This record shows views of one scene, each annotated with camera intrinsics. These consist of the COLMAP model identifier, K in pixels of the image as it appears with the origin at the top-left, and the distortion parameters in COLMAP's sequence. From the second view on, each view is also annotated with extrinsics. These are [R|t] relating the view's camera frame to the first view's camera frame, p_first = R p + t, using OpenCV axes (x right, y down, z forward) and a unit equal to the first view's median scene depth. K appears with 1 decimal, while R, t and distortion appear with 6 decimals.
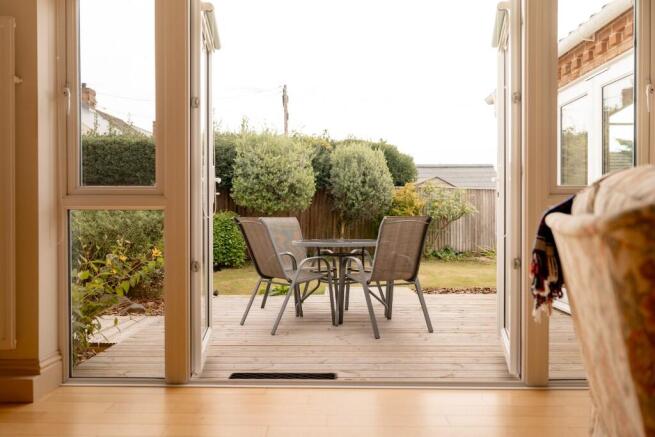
lens RADIAL K [[530.7, 0, 326.8], [0, 530.7, 217.3], [0, 0, 1]] dist [0.014325, -0.001788]
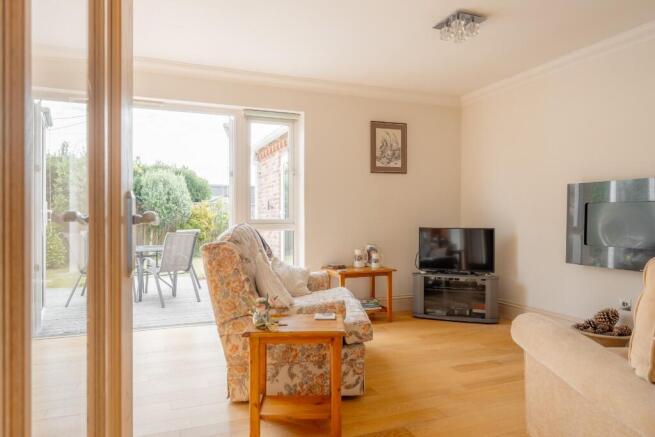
lens RADIAL K [[438.6, 0, 330.2], [0, 438.6, 216.8], [0, 0, 1]] dist [0.000721, -0.014909]
pose [[0.922003, -0.000179, 0.387182, 0.018465], [0.002866, 0.999976, -0.006362, -0.014907], [-0.387171, 0.006975, 0.921982, -0.168839]]
